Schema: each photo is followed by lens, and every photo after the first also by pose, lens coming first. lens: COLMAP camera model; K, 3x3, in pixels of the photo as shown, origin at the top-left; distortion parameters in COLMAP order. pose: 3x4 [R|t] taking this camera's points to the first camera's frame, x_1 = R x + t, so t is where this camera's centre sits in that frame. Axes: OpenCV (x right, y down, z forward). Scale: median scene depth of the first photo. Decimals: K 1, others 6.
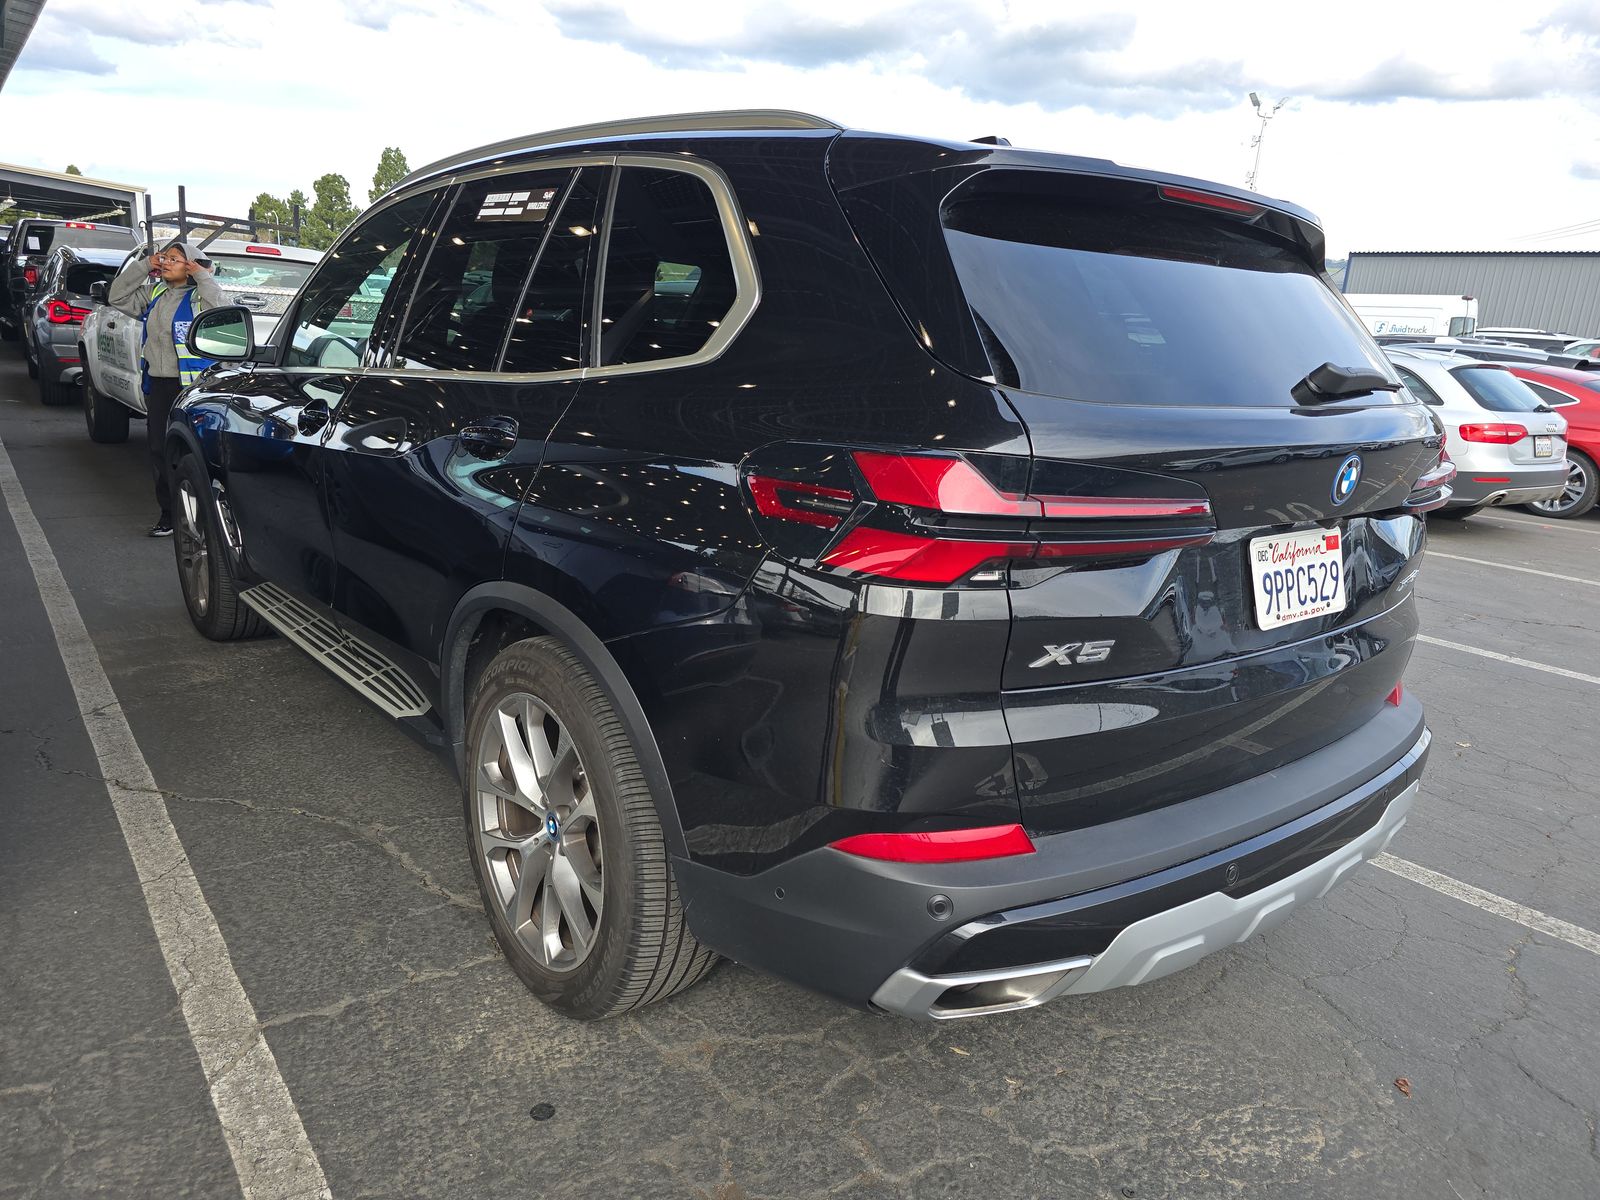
lens RADIAL K [[1096.6, 0, 800.0], [0, 1096.6, 600.0], [0, 0, 1]] dist [0.089828, -0.084037]
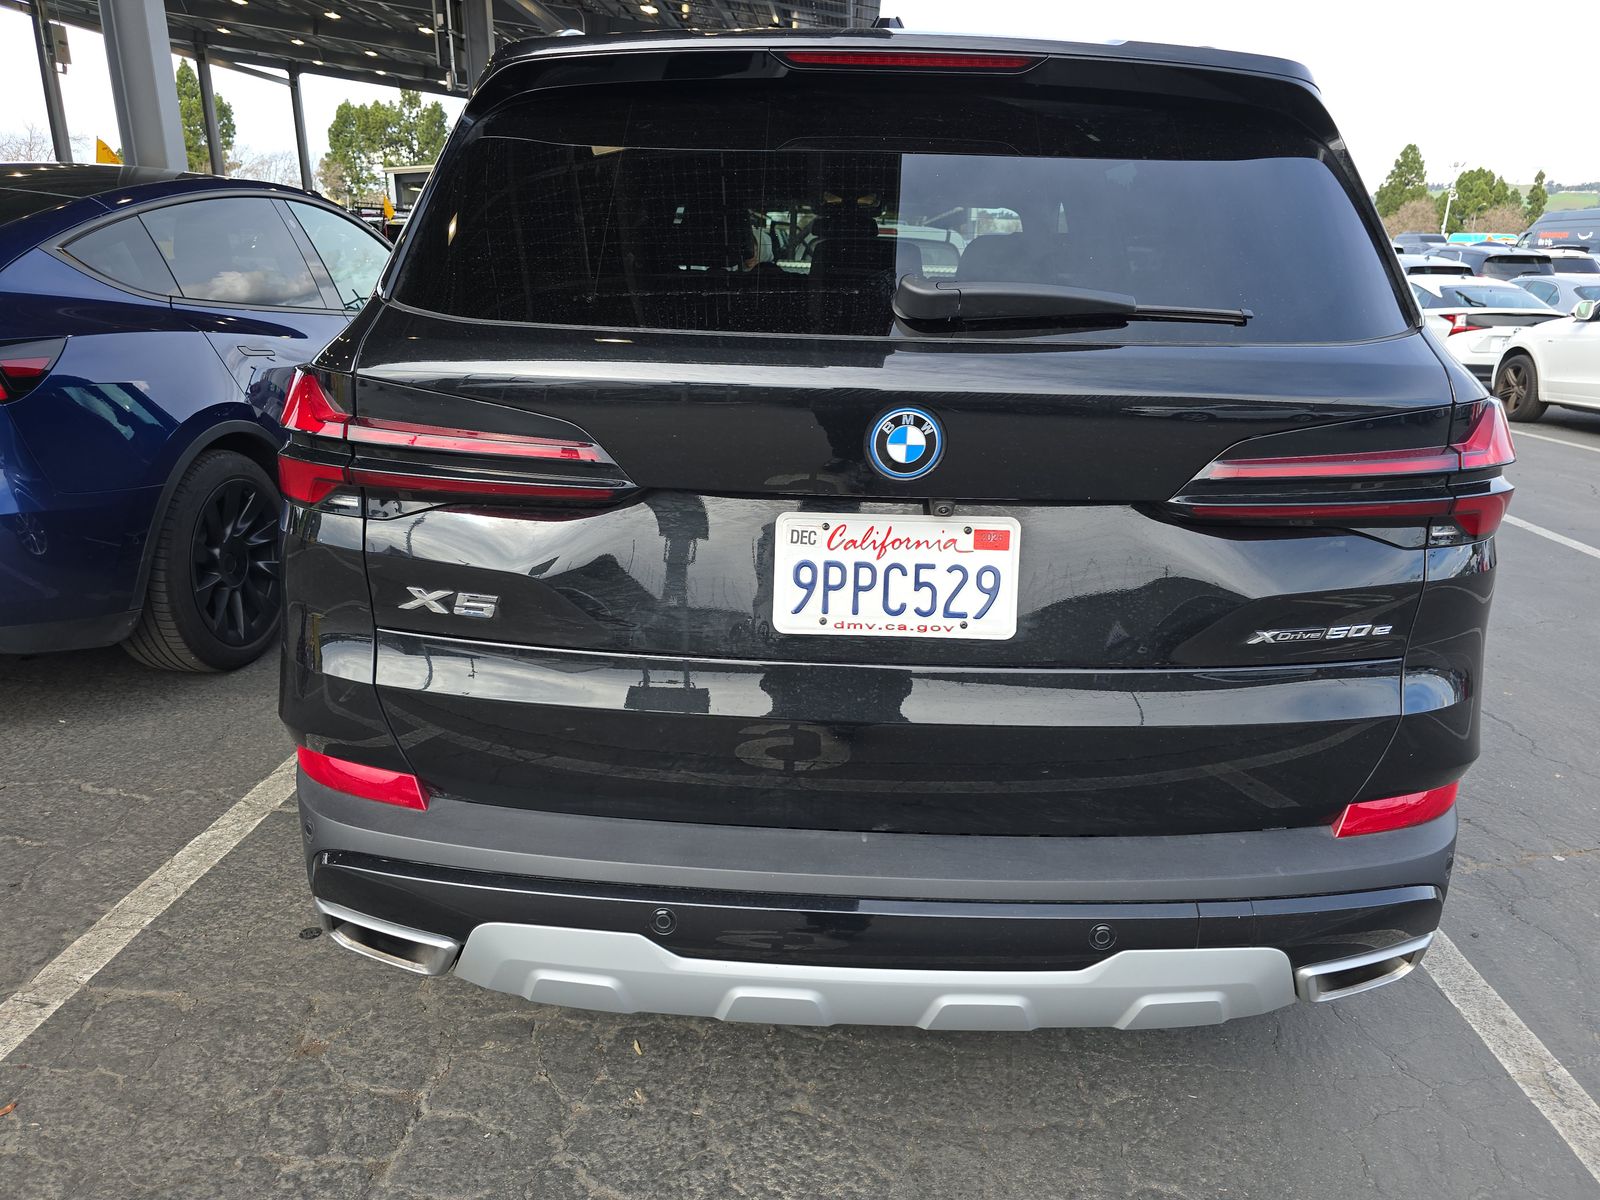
lens RADIAL K [[1096.6, 0, 800.0], [0, 1096.6, 600.0], [0, 0, 1]] dist [0.089828, -0.084037]
pose [[0.753504, 0.154536, -0.639023, 0.879606], [-0.140562, 0.987374, 0.073034, -0.050402], [0.642242, 0.034791, 0.765712, 0.419629]]
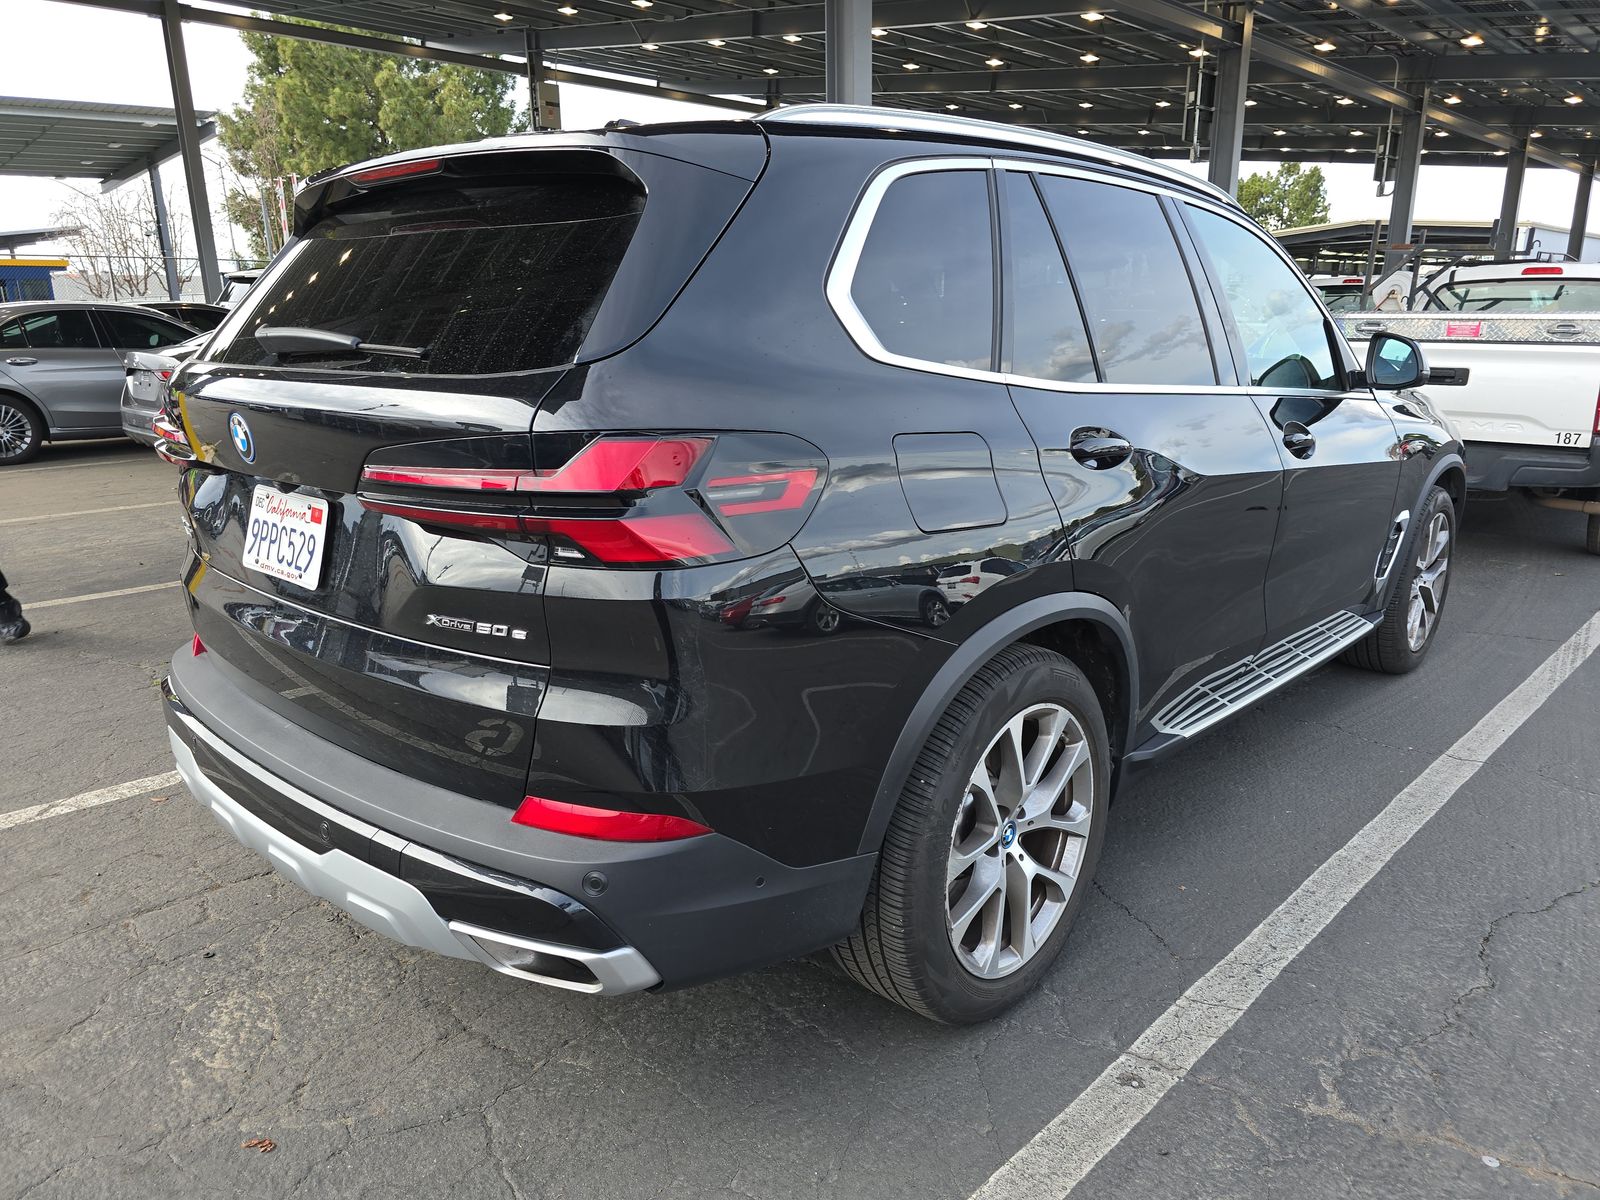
lens RADIAL K [[1096.6, 0, 800.0], [0, 1096.6, 600.0], [0, 0, 1]] dist [0.089828, -0.084037]
pose [[0.115871, 0.187074, -0.975488, 1.536631], [-0.230074, 0.960448, 0.156861, -0.237013], [0.966250, 0.206259, 0.154329, 1.335531]]
